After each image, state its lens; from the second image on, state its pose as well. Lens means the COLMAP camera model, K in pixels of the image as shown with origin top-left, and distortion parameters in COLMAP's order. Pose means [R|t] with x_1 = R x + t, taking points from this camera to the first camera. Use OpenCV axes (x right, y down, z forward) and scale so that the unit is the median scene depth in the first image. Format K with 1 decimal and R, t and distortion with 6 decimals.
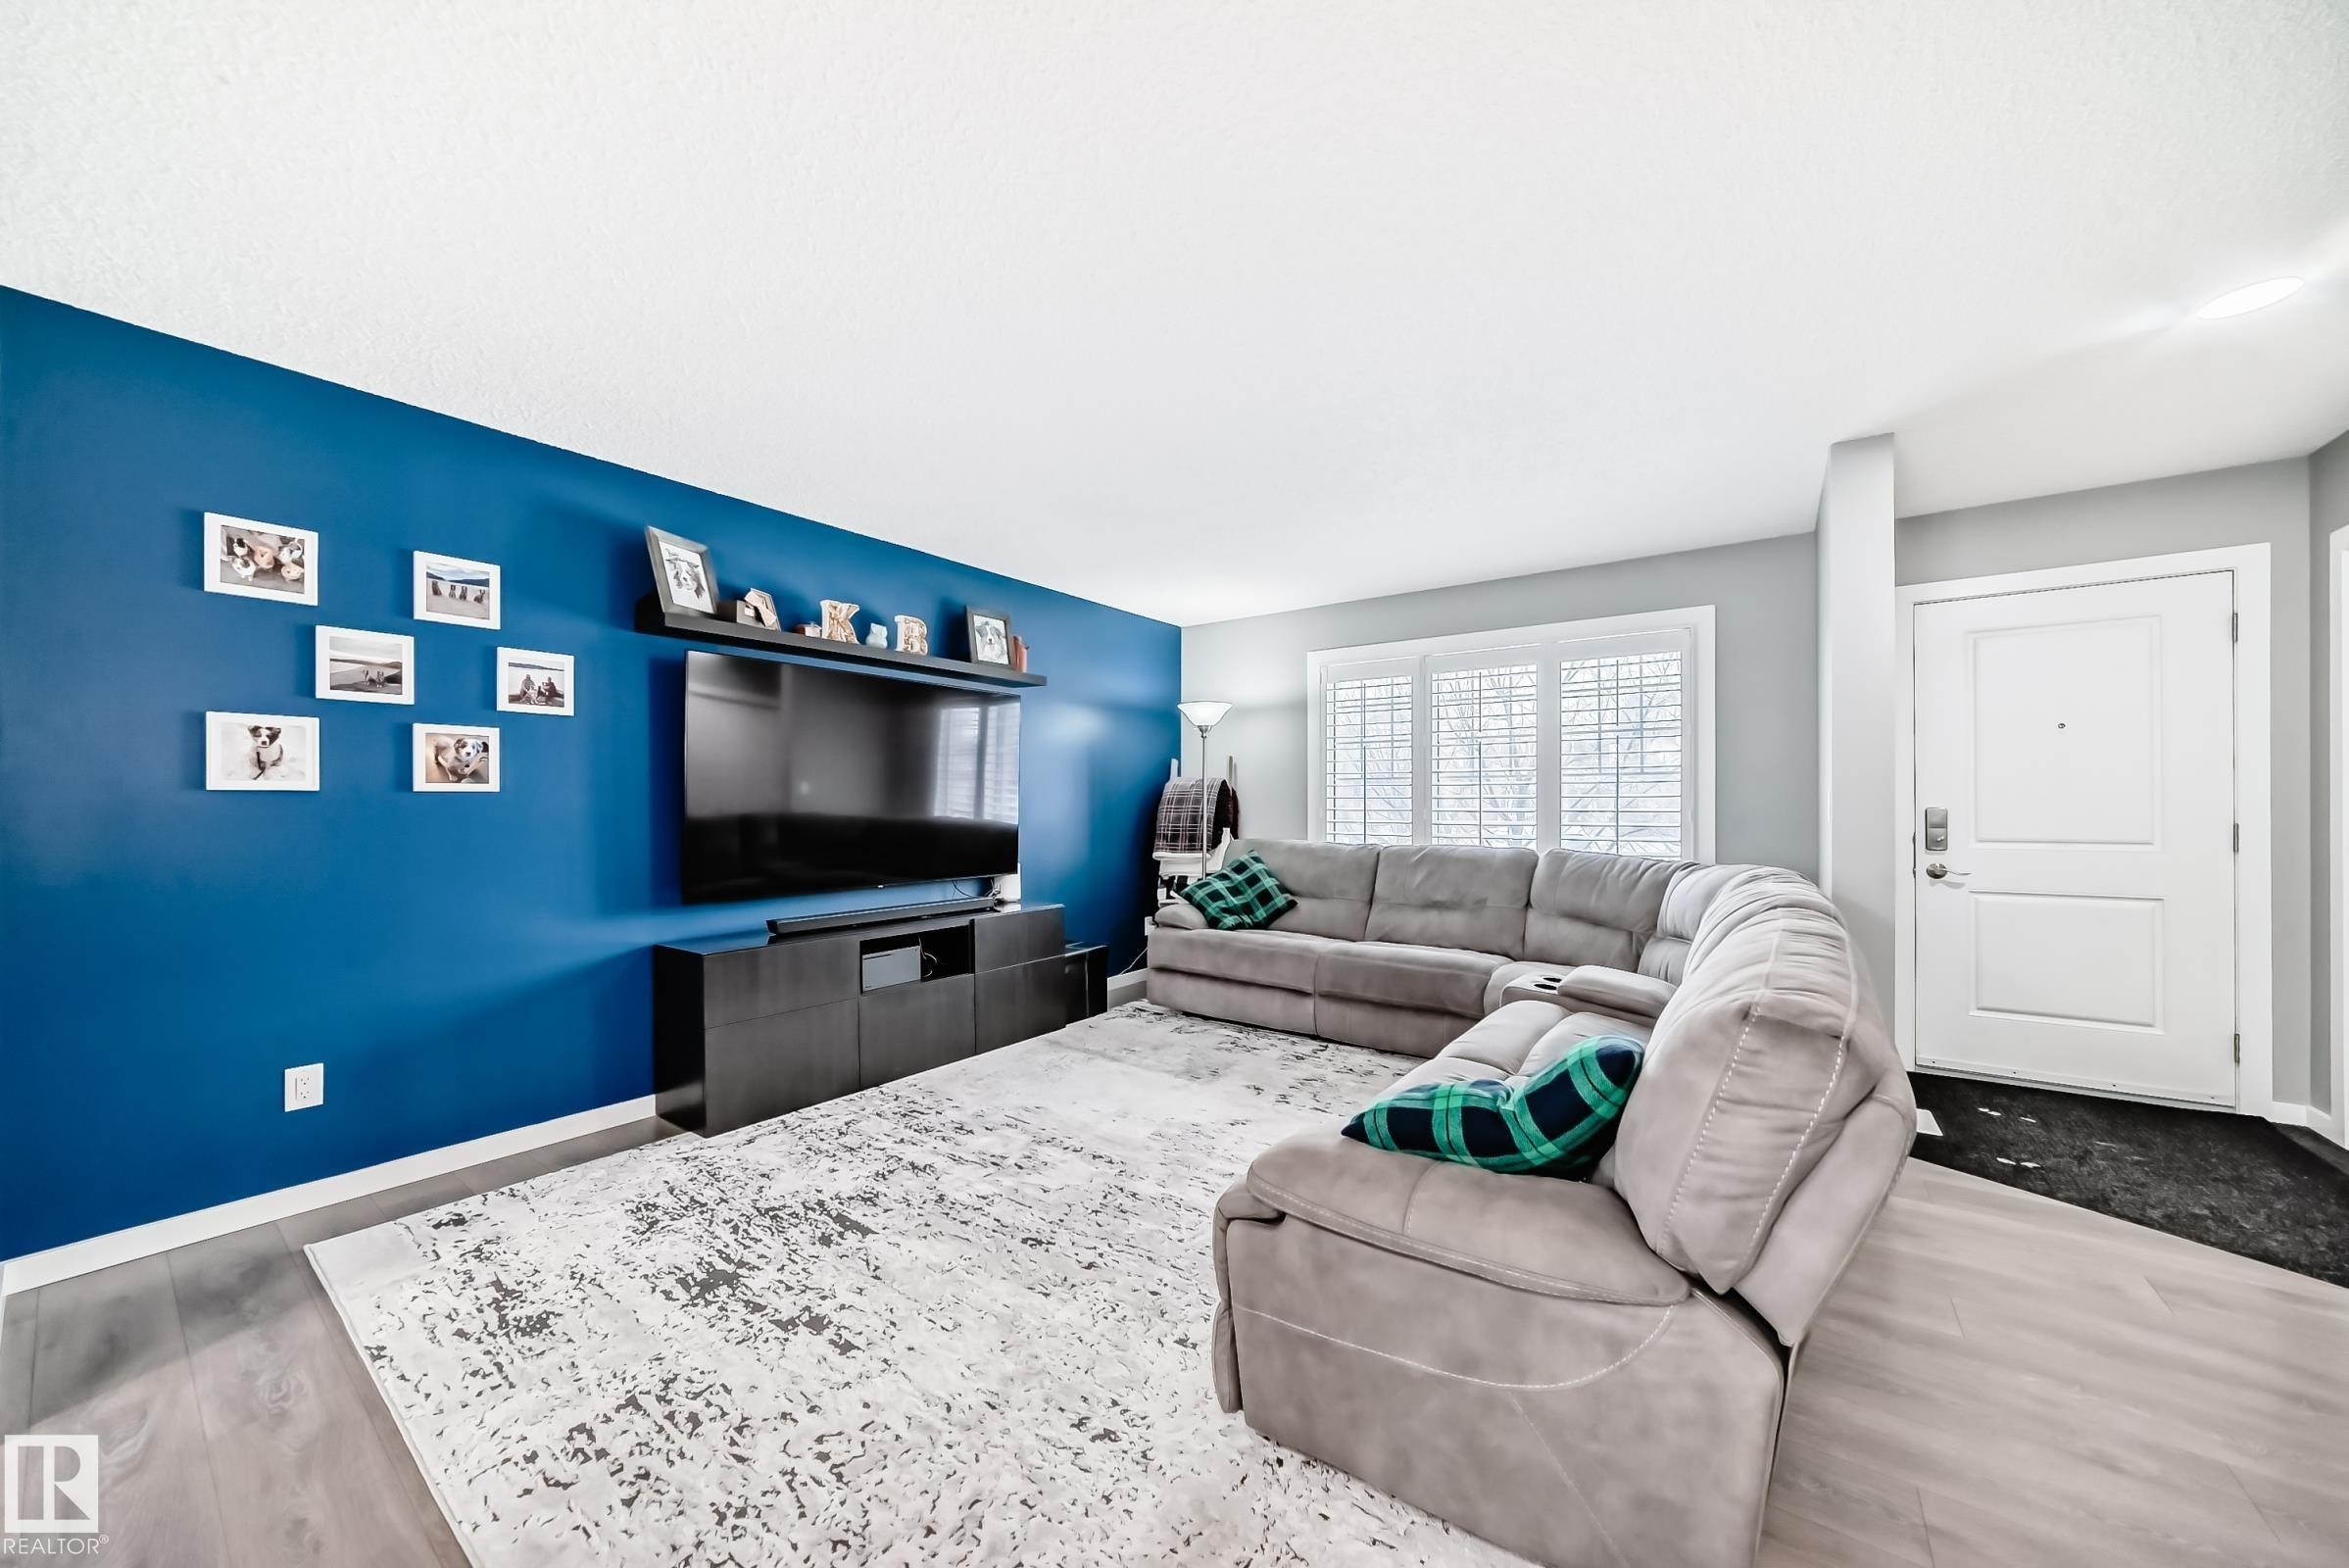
lens RADIAL K [[827.6, 0, 1192.2], [0, 827.6, 800.7], [0, 0, 1]] dist [-0.020391, 0.005003]
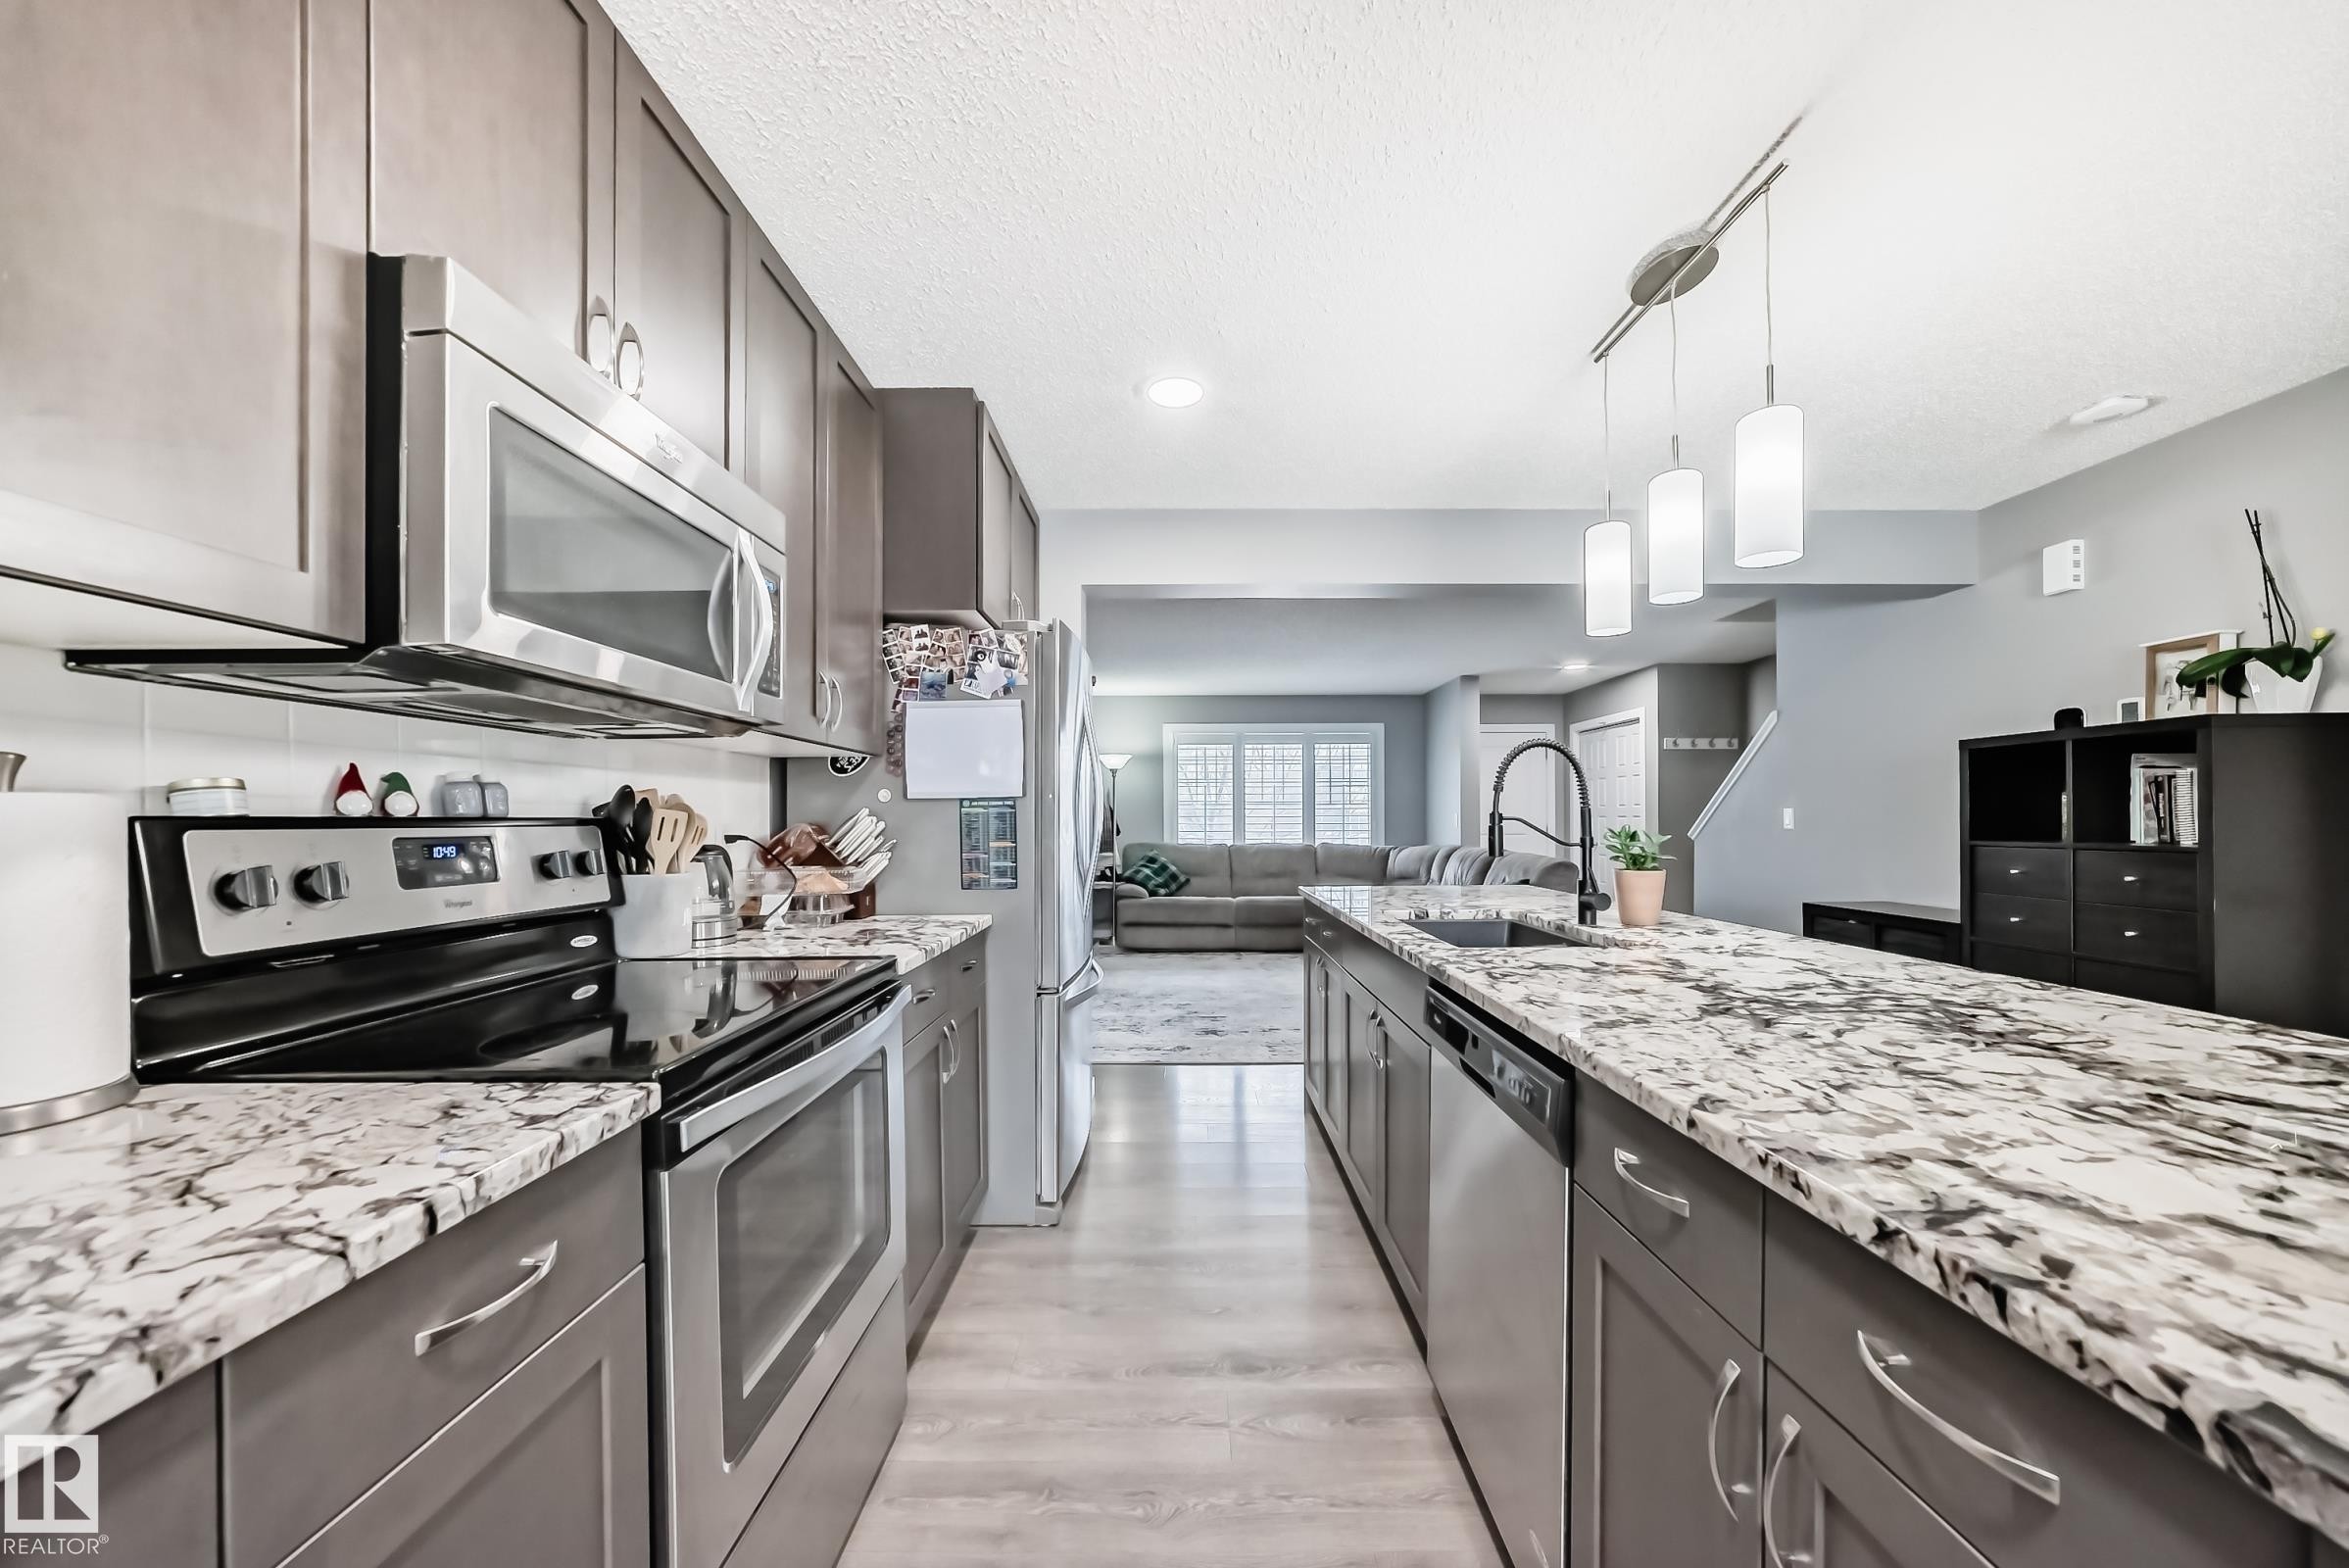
lens RADIAL K [[827.6, 0, 1167.2], [0, 827.6, 809.2], [0, 0, 1]] dist [-0.020391, 0.005003]
pose [[0.820908, 0.002427, 0.571055, -1.019509], [0.000424, 0.999988, -0.004859, -0.012293], [-0.571060, 0.004230, 0.820898, -0.411911]]
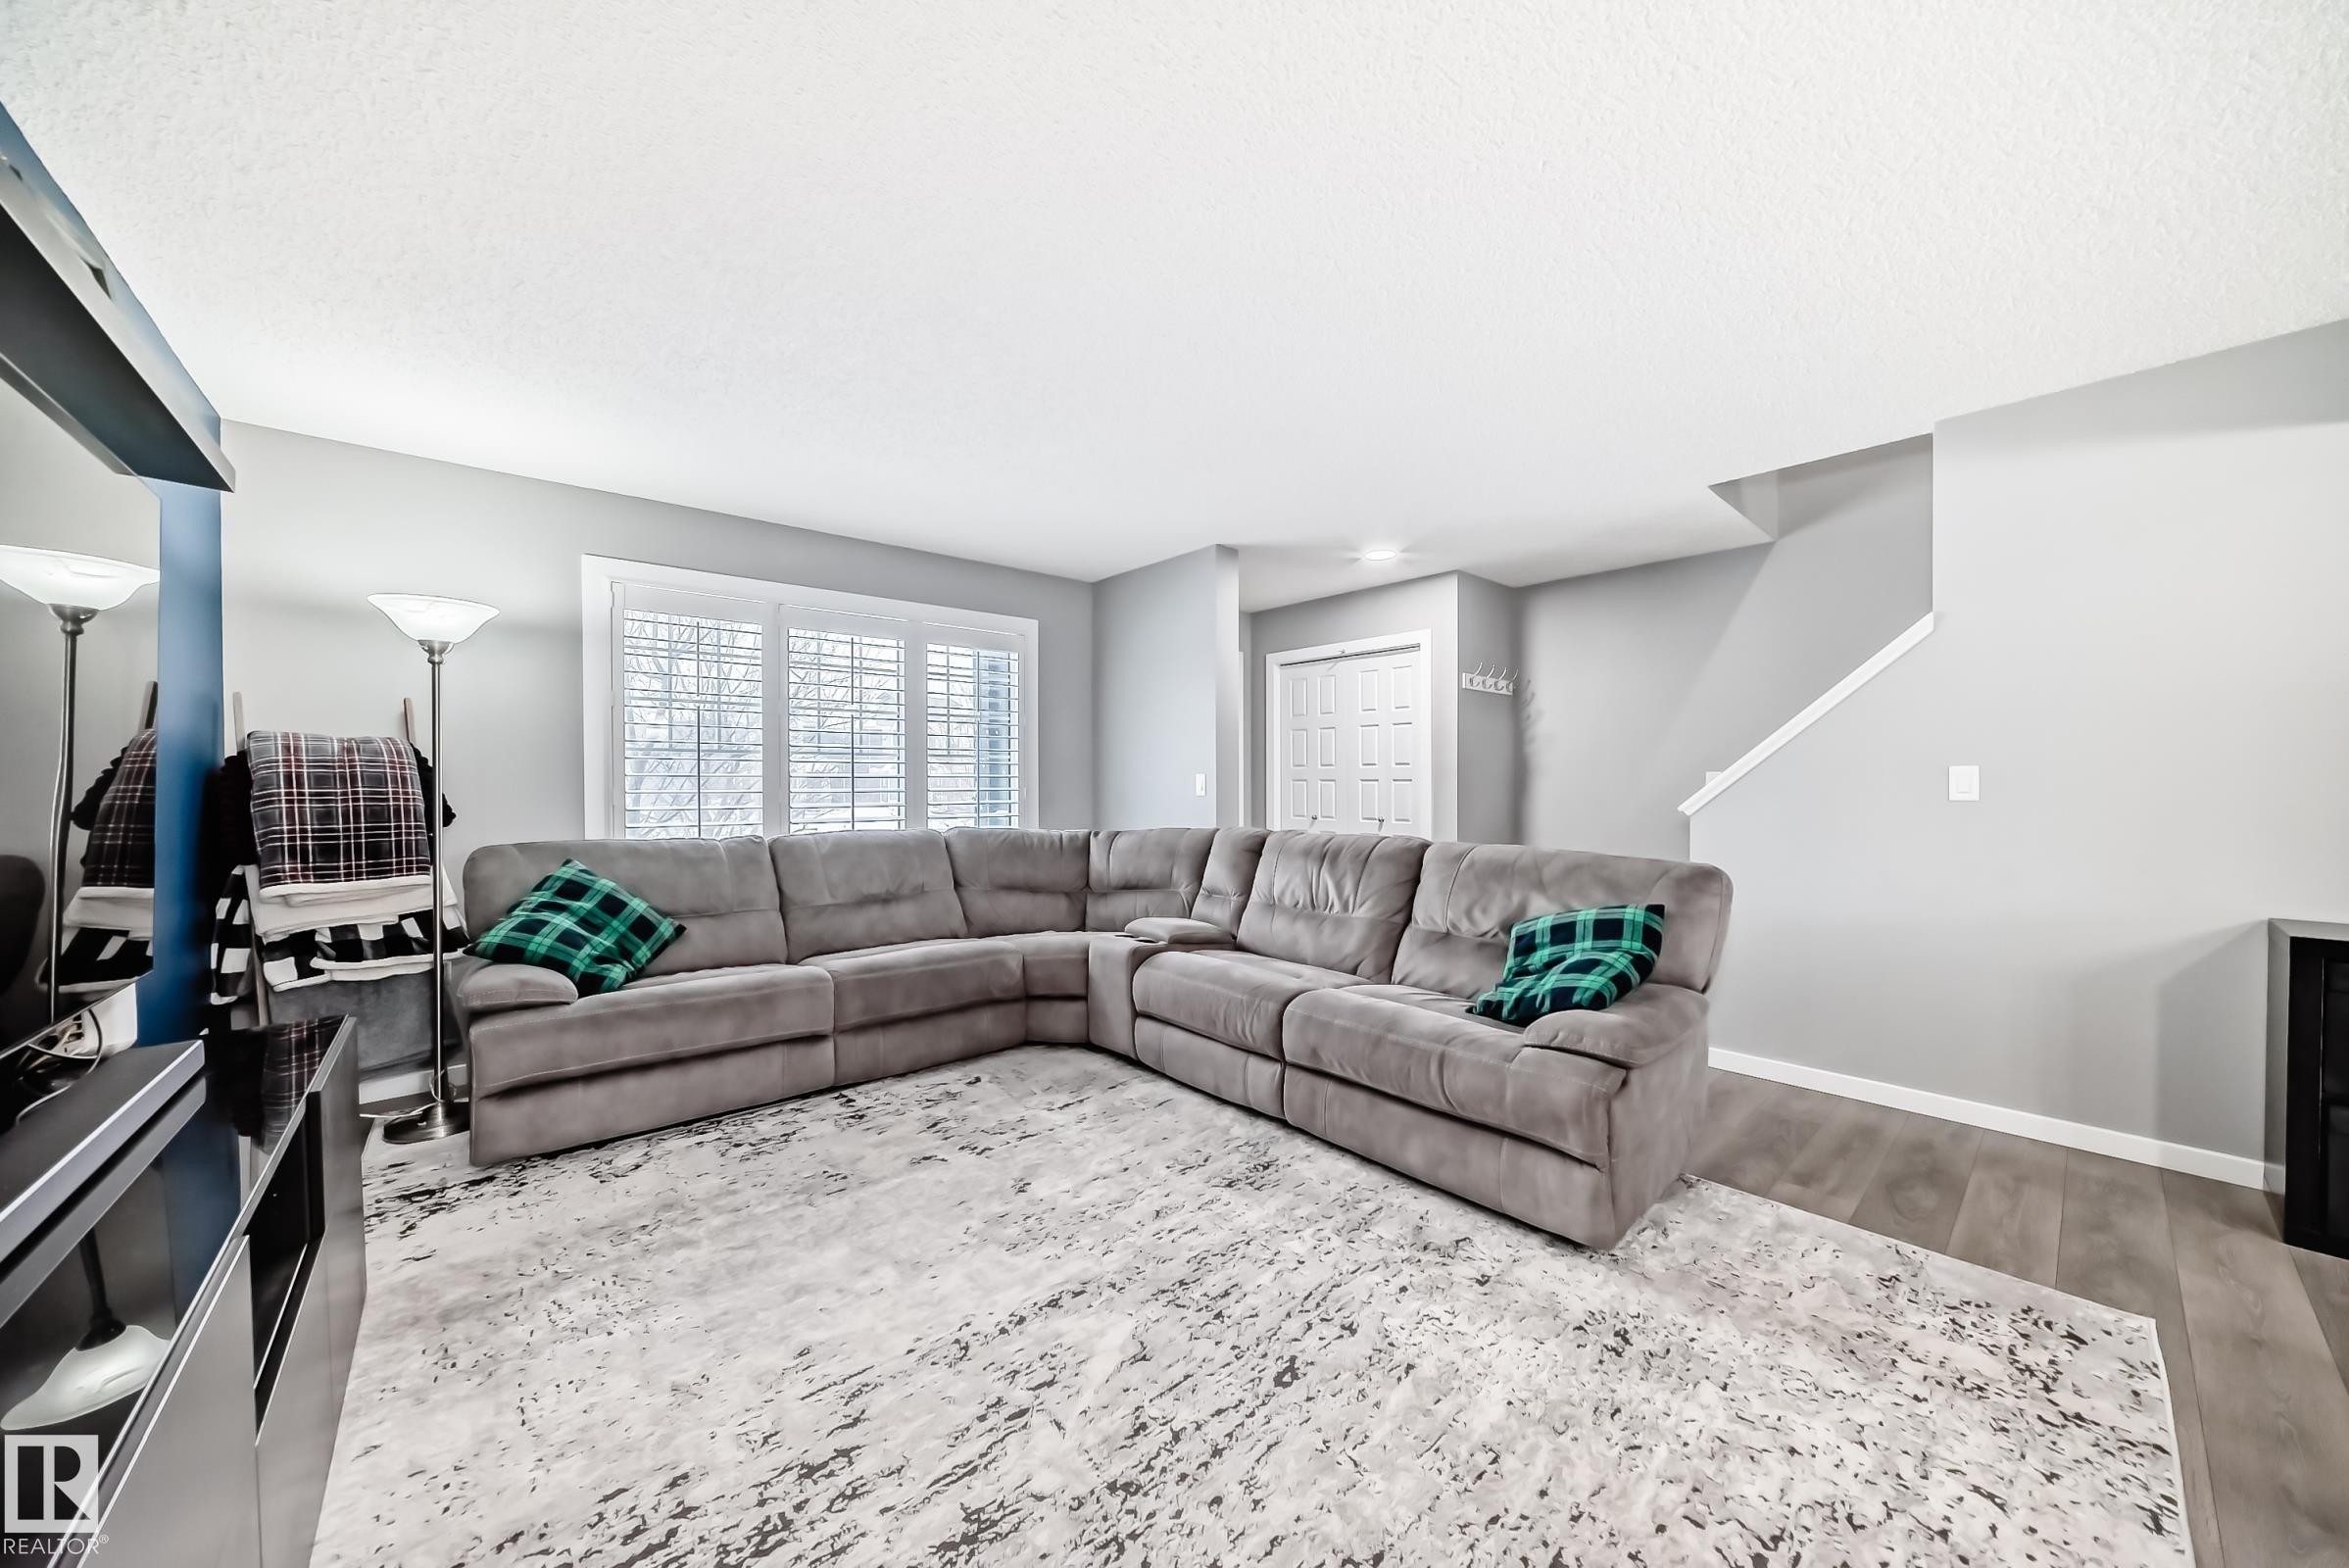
lens RADIAL K [[827.6, 0, 1172.2], [0, 827.6, 780.8], [0, 0, 1]] dist [-0.020391, 0.005003]
pose [[0.222975, 0.002123, 0.974822, -0.527954], [-0.001497, 0.999997, -0.001835, 0.001901], [-0.974823, -0.001050, 0.222977, 0.528979]]
